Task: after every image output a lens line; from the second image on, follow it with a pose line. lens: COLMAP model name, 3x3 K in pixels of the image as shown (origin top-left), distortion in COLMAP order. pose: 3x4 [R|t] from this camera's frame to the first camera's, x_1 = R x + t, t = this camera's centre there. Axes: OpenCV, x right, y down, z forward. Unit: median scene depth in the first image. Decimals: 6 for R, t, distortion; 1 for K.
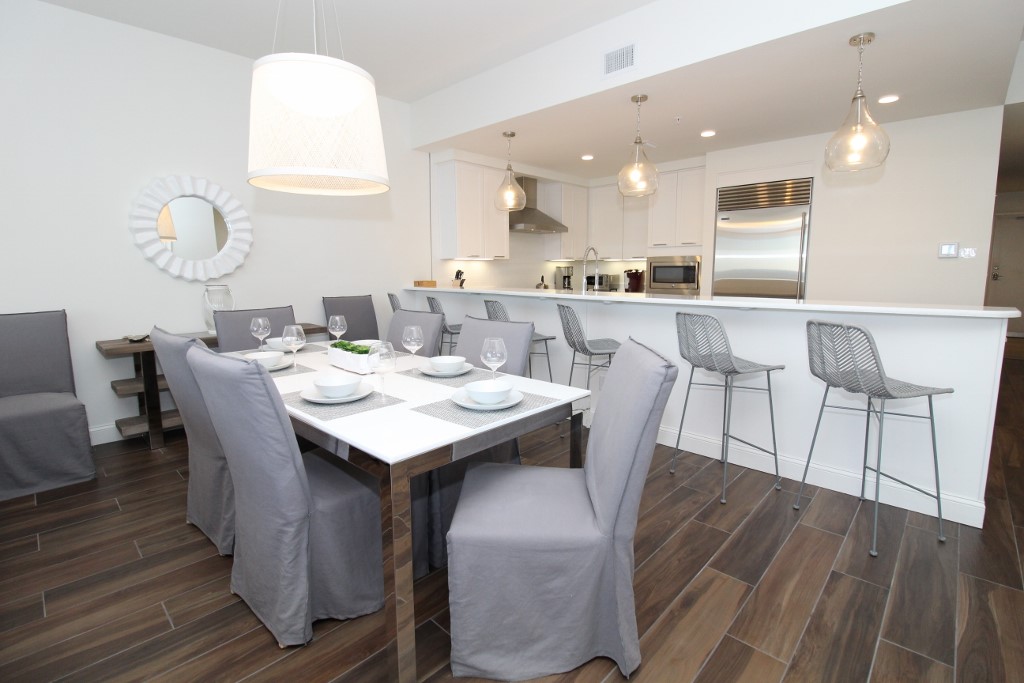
lens RADIAL K [[478.8, 0, 501.1], [0, 478.8, 336.7], [0, 0, 1]] dist [0.002415, -0.015211]
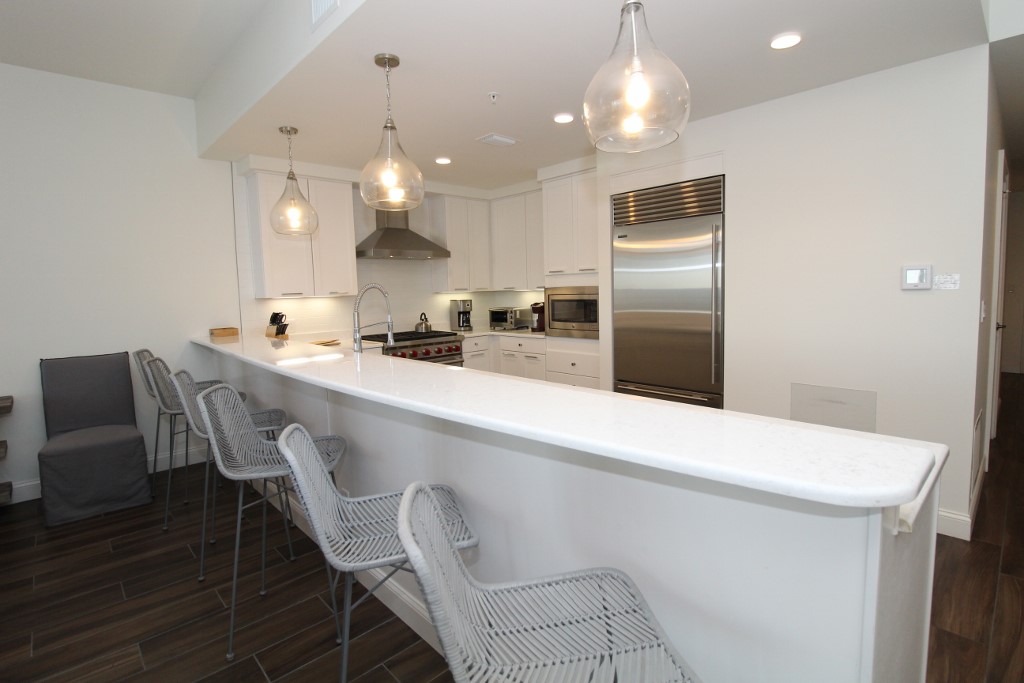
lens RADIAL K [[506.7, 0, 499.8], [0, 506.7, 333.0], [0, 0, 1]] dist [0.004366, -0.013180]
pose [[0.998979, -0.018076, -0.041394, 0.298737], [0.015809, 0.998391, -0.054459, -0.058339], [0.042311, 0.053749, 0.997658, 0.220599]]
